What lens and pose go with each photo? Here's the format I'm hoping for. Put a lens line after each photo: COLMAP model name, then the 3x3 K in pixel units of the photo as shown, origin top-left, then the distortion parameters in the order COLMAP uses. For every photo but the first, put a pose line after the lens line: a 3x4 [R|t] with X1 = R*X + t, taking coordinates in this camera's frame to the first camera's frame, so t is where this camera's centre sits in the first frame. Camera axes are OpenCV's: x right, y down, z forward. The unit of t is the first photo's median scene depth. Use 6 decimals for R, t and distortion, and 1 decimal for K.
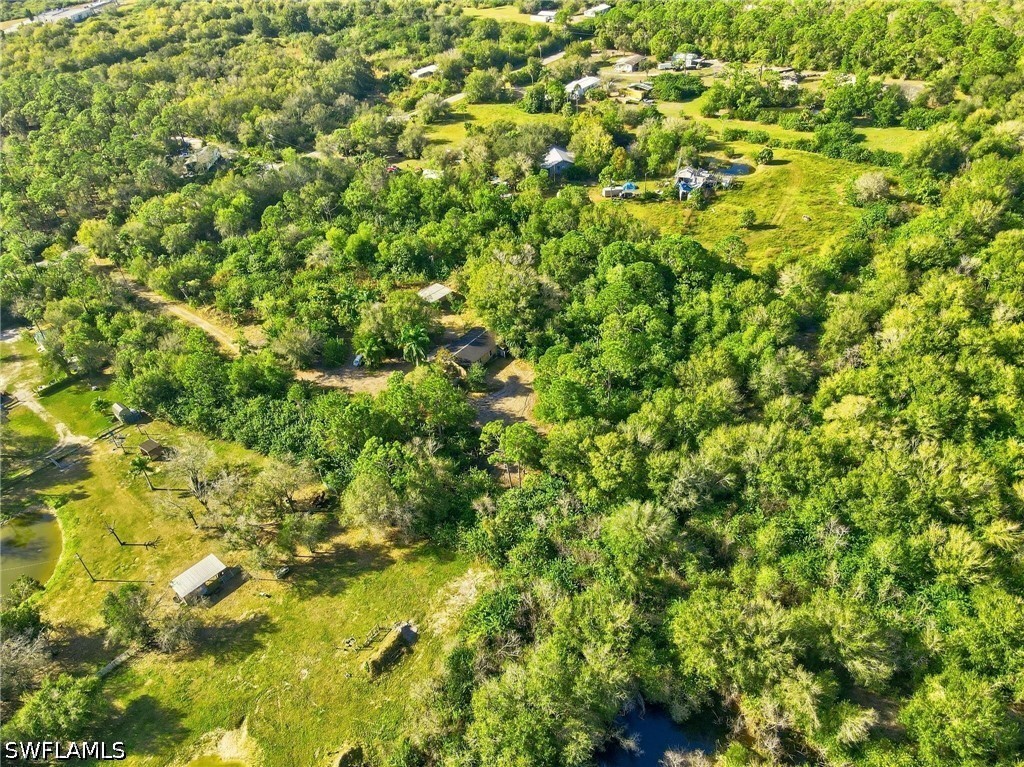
lens RADIAL K [[762.8, 0, 507.7], [0, 762.8, 386.9], [0, 0, 1]] dist [0.014109, -0.003264]
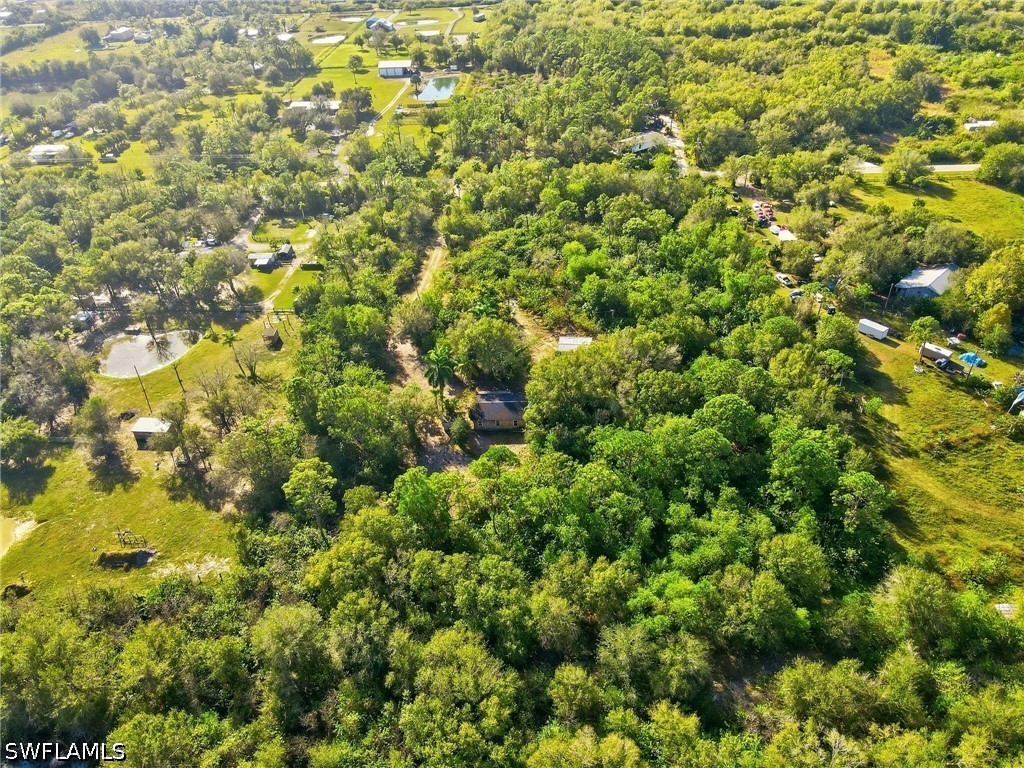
lens RADIAL K [[762.8, 0, 510.7], [0, 762.8, 384.4], [0, 0, 1]] dist [0.014109, -0.003264]
pose [[0.577333, 0.502843, -0.643301, 0.497415], [-0.478150, 0.846853, 0.232835, -0.270006], [0.661860, 0.173171, 0.729351, 0.293441]]
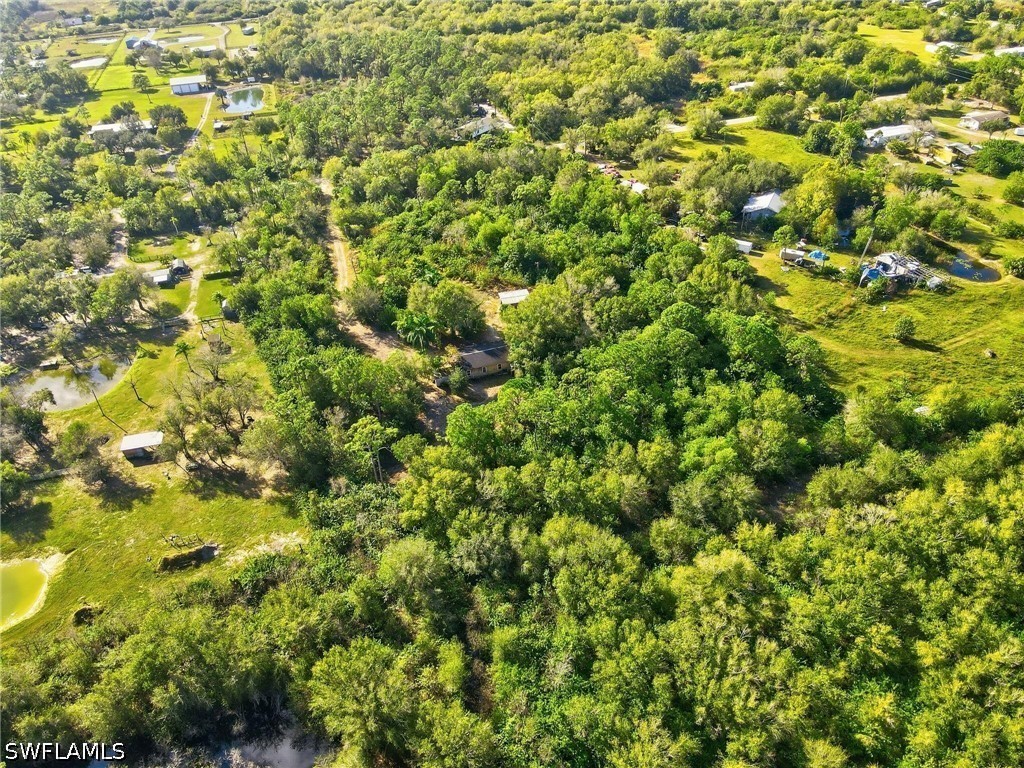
lens RADIAL K [[762.8, 0, 511.5], [0, 762.8, 387.7], [0, 0, 1]] dist [0.014109, -0.003264]
pose [[0.821877, 0.355070, -0.445470, 0.416334], [-0.347165, 0.932185, 0.102508, -0.116695], [0.451658, 0.070403, 0.889409, 0.097388]]
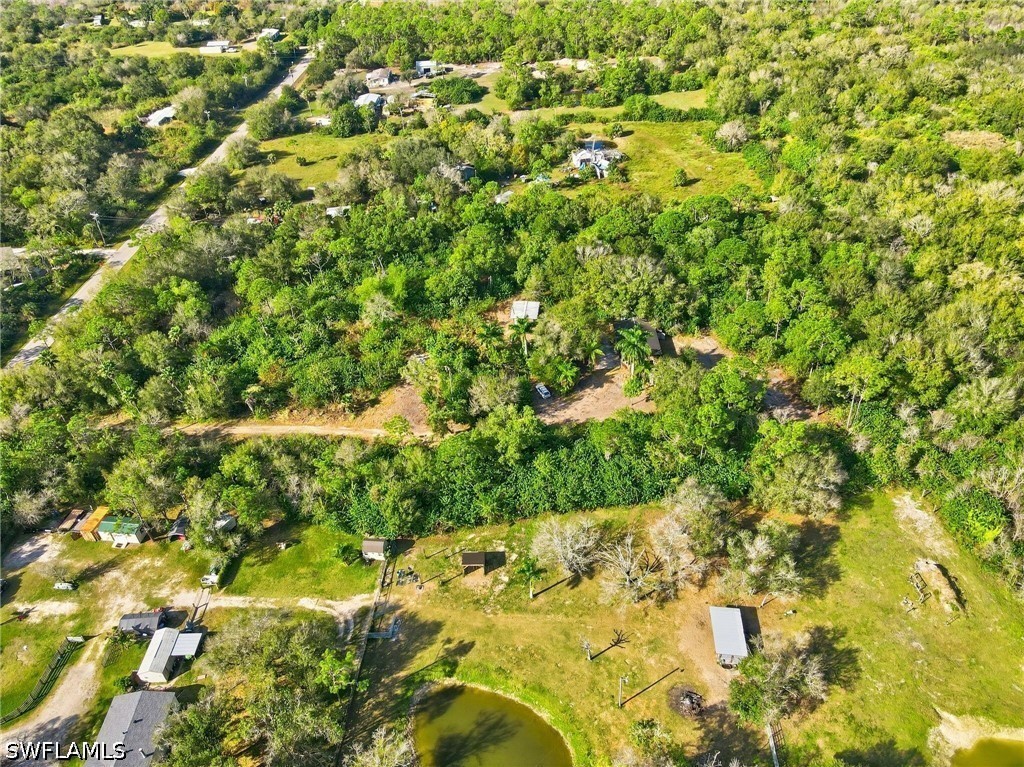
lens RADIAL K [[762.8, 0, 510.5], [0, 762.8, 378.8], [0, 0, 1]] dist [0.014109, -0.003264]
pose [[0.803062, -0.327722, 0.497684, -0.630973], [0.346795, 0.936213, 0.056902, -0.107724], [-0.484586, 0.126899, 0.865490, 0.213737]]
